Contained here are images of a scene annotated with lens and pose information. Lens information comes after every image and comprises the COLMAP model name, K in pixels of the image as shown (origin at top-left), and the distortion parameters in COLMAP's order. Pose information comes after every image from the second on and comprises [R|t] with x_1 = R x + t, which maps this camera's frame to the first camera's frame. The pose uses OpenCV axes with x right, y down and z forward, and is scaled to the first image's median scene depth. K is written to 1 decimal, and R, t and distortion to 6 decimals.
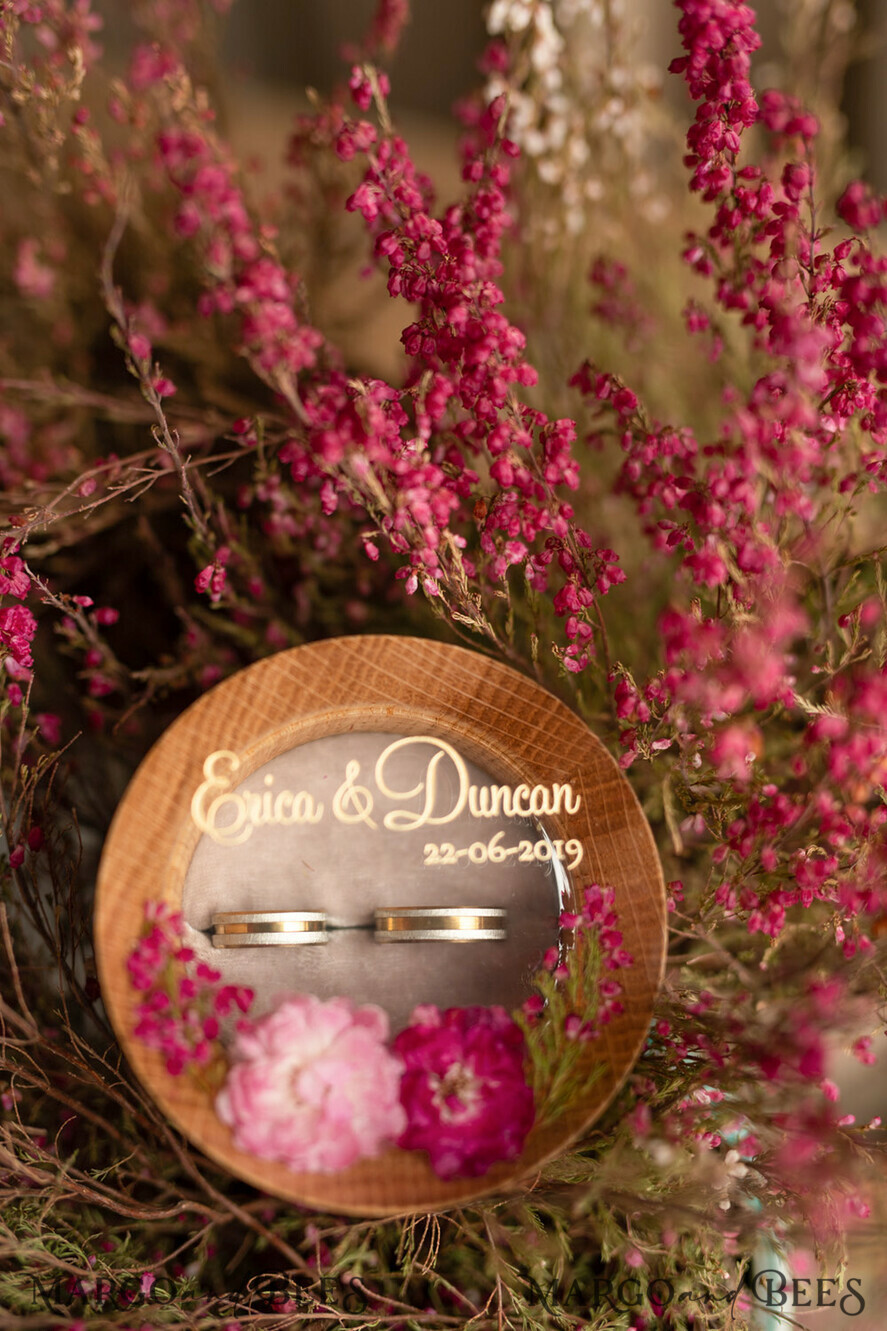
lens RADIAL K [[2091.8, 0, 443.5], [0, 2091.8, 665.5], [0, 0, 1]] dist [-0.038515, 0.083654]
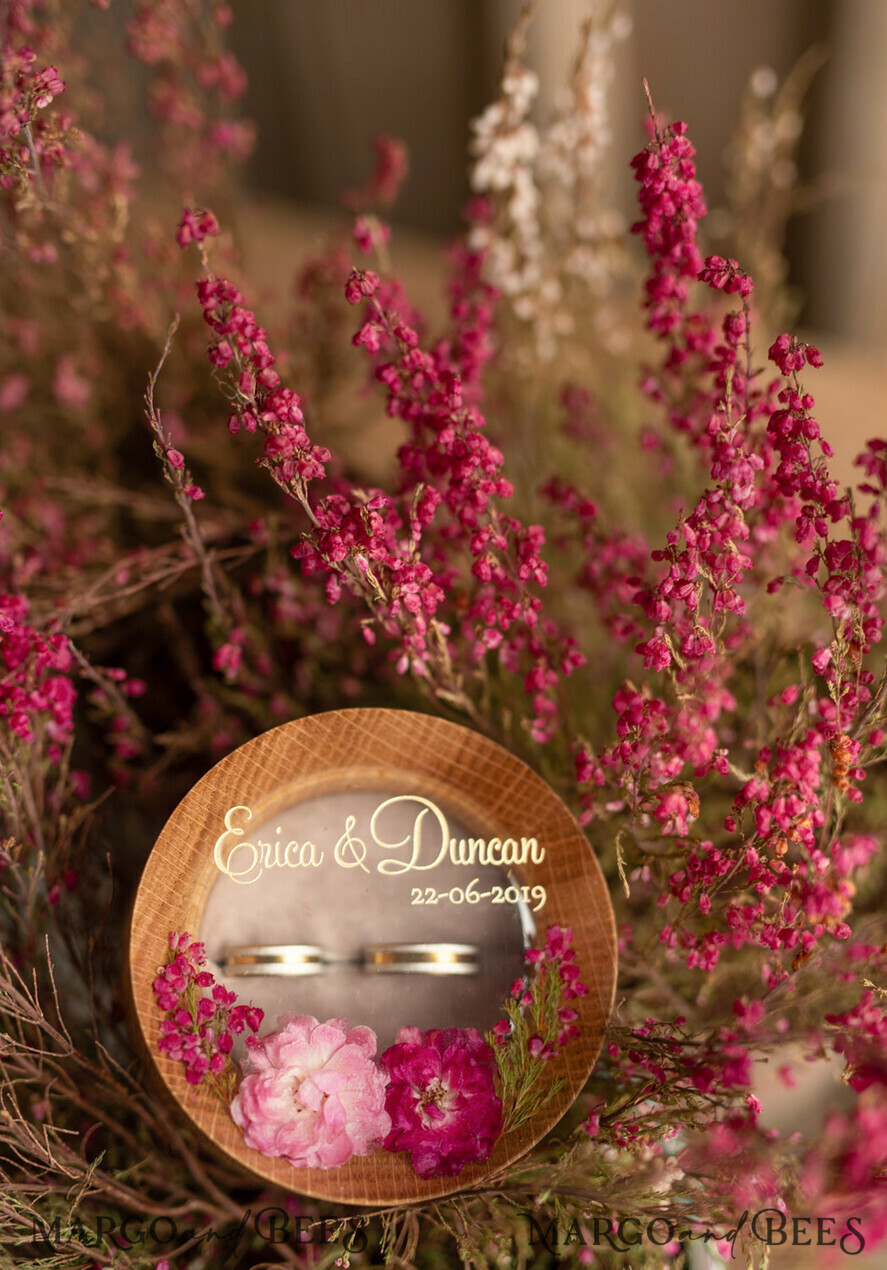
lens RADIAL K [[2155.6, 0, 461.9], [0, 2155.6, 654.8], [0, 0, 1]] dist [-0.012087, -0.017494]
pose [[0.999412, 0.017011, 0.029777, -0.018330], [-0.015758, 0.999001, -0.041825, 0.005499], [-0.030458, 0.041332, 0.998681, -0.203321]]
